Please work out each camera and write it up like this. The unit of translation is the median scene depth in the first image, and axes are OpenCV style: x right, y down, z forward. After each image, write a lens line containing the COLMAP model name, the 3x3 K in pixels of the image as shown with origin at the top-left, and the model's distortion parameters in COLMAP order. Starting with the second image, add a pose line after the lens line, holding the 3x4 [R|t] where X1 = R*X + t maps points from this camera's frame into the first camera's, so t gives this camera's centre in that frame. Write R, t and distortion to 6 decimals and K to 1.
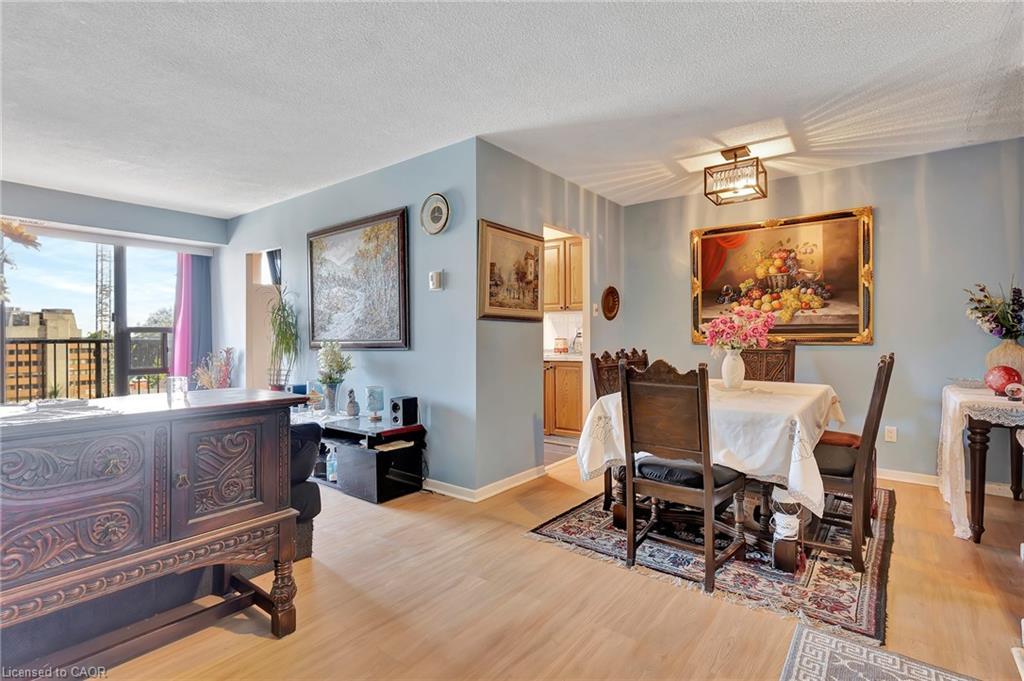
lens RADIAL K [[492.6, 0, 518.3], [0, 492.6, 335.6], [0, 0, 1]] dist [-0.000345, 0.000300]
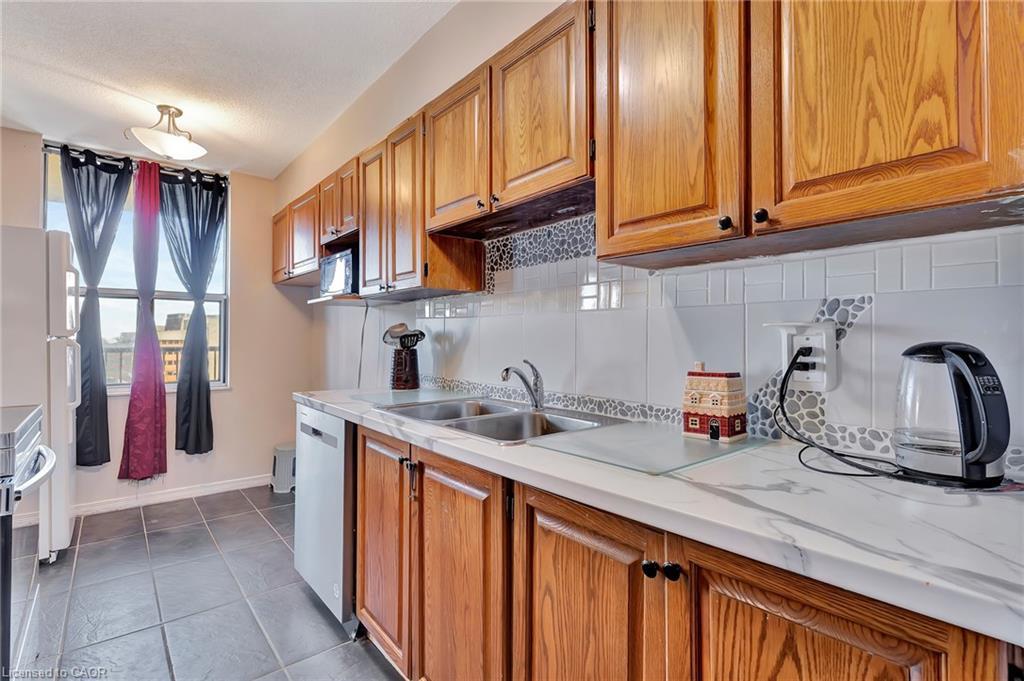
lens RADIAL K [[492.6, 0, 518.3], [0, 492.6, 335.6], [0, 0, 1]] dist [-0.000345, 0.000300]
pose [[0.974539, 0.000738, -0.224218, 0.070312], [-0.002652, 0.999963, -0.008238, -0.013215], [0.224204, 0.008622, 0.974504, 1.095276]]
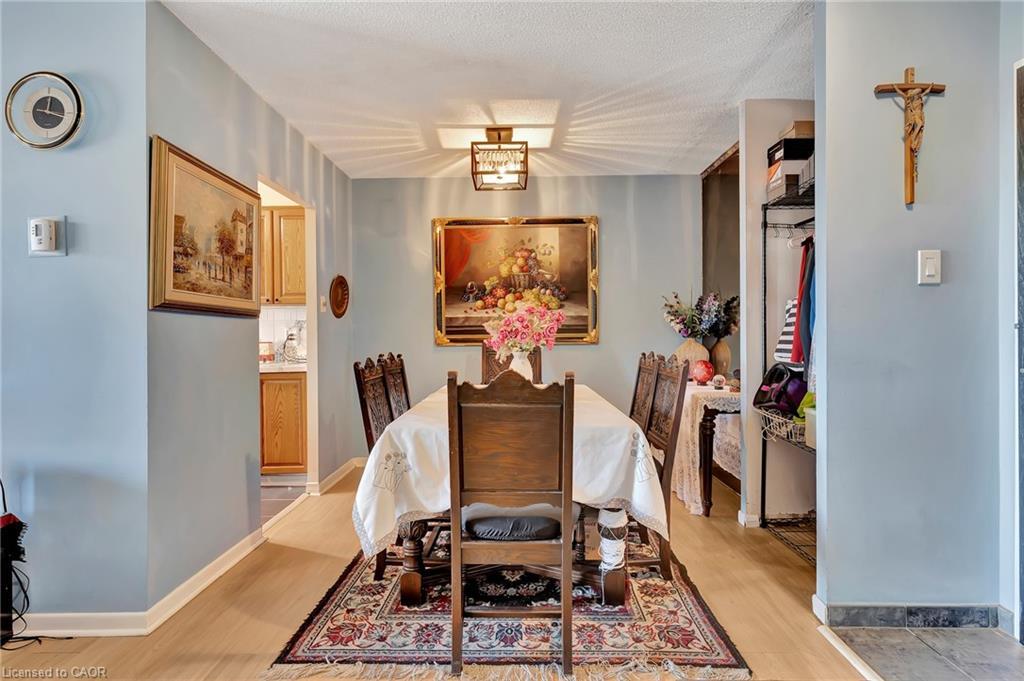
lens RADIAL K [[492.6, 0, 518.3], [0, 492.6, 335.6], [0, 0, 1]] dist [-0.000345, 0.000300]
pose [[0.803340, -0.004878, 0.595501, -0.070526], [0.007477, 0.999970, -0.001894, 0.001029], [-0.595474, 0.005974, 0.803352, 0.251518]]
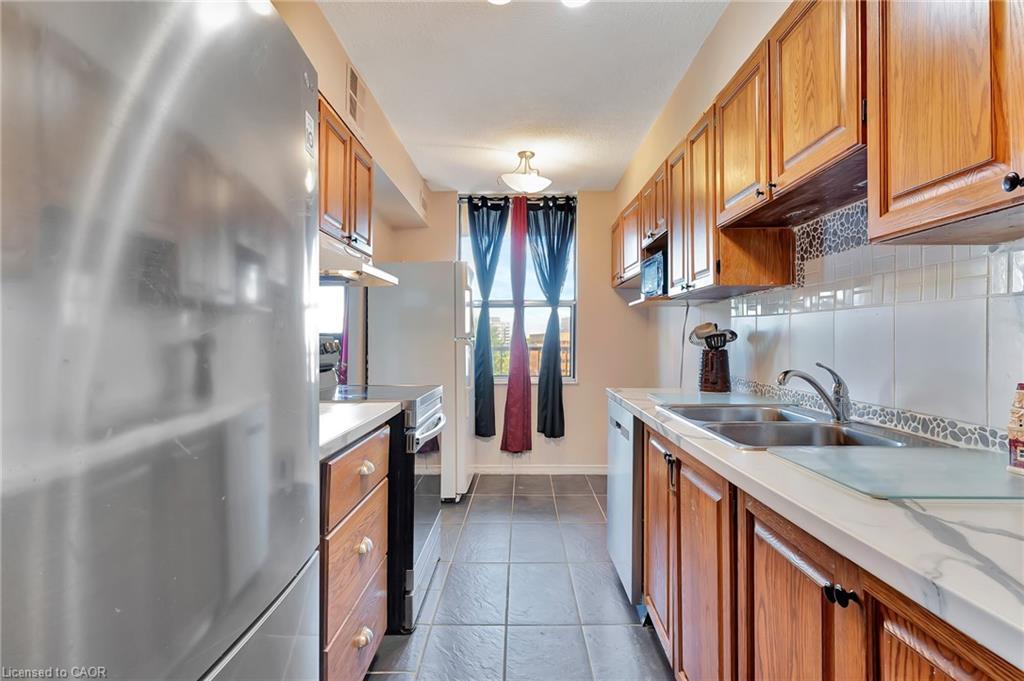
lens RADIAL K [[532.9, 0, 512.7], [0, 532.9, 329.6], [0, 0, 1]] dist [0.002486, 0.000676]
pose [[0.595977, -0.014204, -0.802876, 0.173319], [-0.001667, 0.999819, -0.018926, -0.012718], [0.803000, 0.012618, 0.595846, 1.091445]]
